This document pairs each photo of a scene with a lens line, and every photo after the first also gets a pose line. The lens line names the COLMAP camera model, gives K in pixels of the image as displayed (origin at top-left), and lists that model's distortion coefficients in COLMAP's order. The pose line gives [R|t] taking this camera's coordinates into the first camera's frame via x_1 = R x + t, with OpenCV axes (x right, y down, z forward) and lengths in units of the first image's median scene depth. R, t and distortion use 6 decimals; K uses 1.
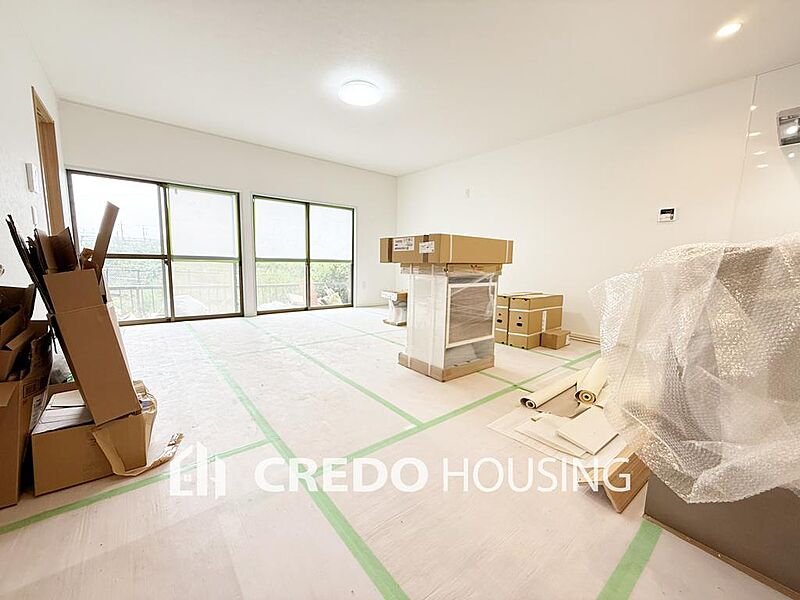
lens RADIAL K [[319.9, 0, 399.0], [0, 319.9, 301.6], [0, 0, 1]] dist [-0.001755, 0.000099]
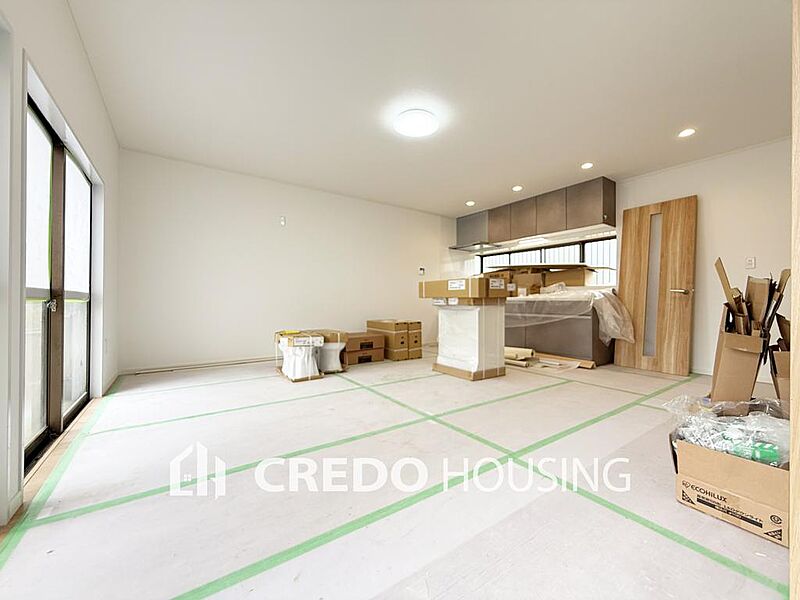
lens RADIAL K [[319.9, 0, 399.0], [0, 319.9, 301.6], [0, 0, 1]] dist [-0.001755, 0.000099]
pose [[0.067826, -0.022343, 0.997447, -1.260125], [0.121495, 0.992494, 0.013970, -0.158655], [-0.990272, 0.120238, 0.070031, 1.213006]]
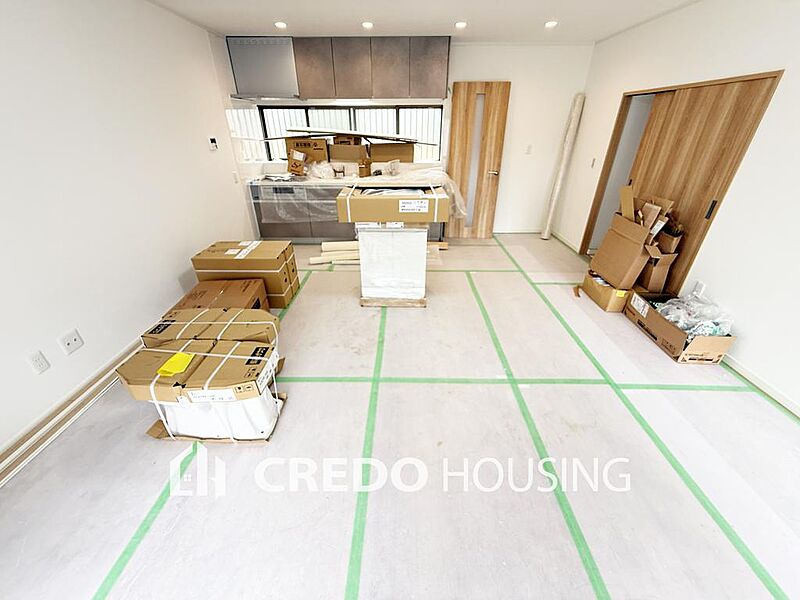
lens RADIAL K [[319.9, 0, 399.0], [0, 319.9, 301.6], [0, 0, 1]] dist [-0.001755, 0.000099]
pose [[-0.766369, -0.328131, 0.552275, -0.582156], [0.065781, 0.815103, 0.575570, -0.504620], [-0.639024, 0.477428, -0.603085, 1.822107]]
